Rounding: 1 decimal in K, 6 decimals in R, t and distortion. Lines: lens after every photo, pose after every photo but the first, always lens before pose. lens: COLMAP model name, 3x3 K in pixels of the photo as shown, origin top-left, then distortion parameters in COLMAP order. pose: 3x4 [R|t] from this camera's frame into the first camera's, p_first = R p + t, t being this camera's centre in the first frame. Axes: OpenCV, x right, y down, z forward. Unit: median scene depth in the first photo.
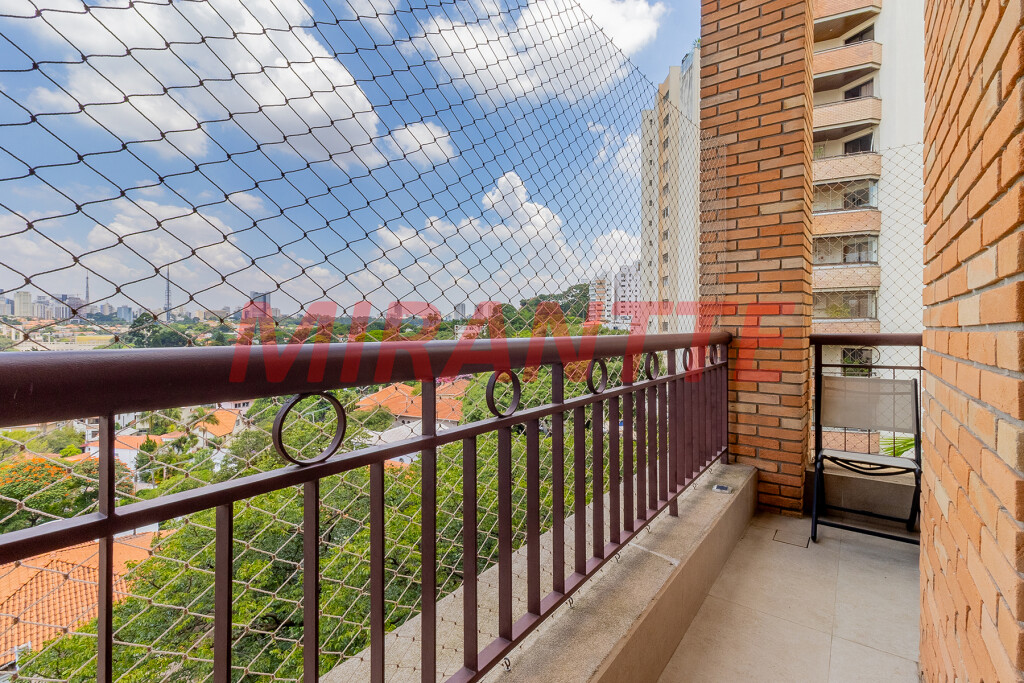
lens RADIAL K [[466.9, 0, 509.5], [0, 466.9, 329.6], [0, 0, 1]] dist [-0.000926, 0.000671]
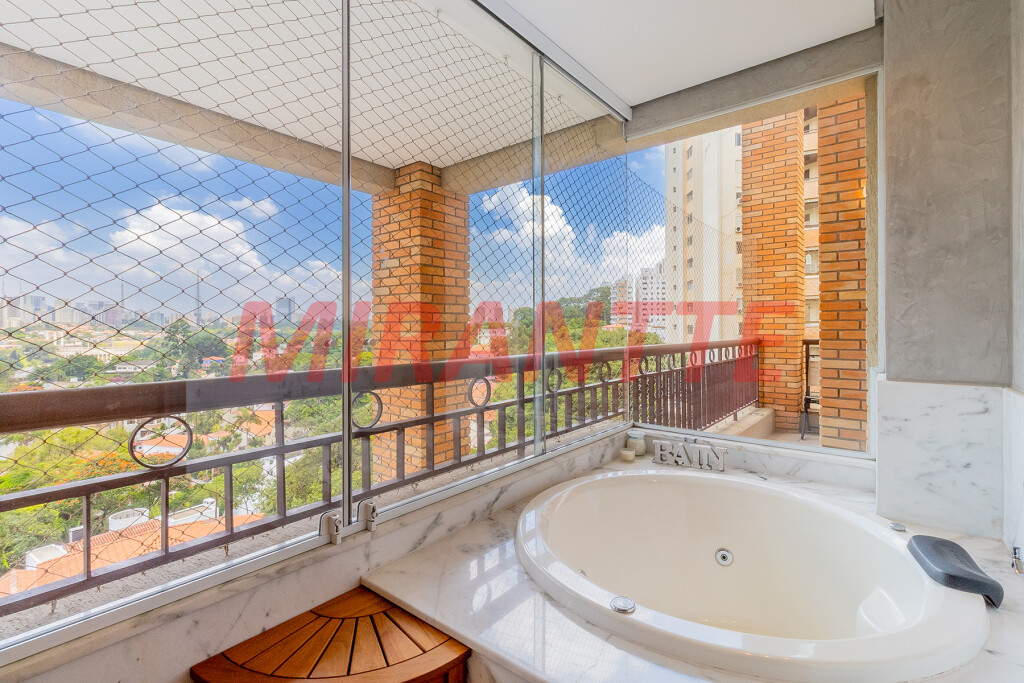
lens RADIAL K [[466.9, 0, 509.5], [0, 466.9, 329.6], [0, 0, 1]] dist [-0.000926, 0.000671]
pose [[0.999101, -0.005693, -0.042006, -0.434740], [0.005397, 0.999960, -0.007168, -0.020392], [0.042045, 0.006935, 0.999092, -0.881907]]
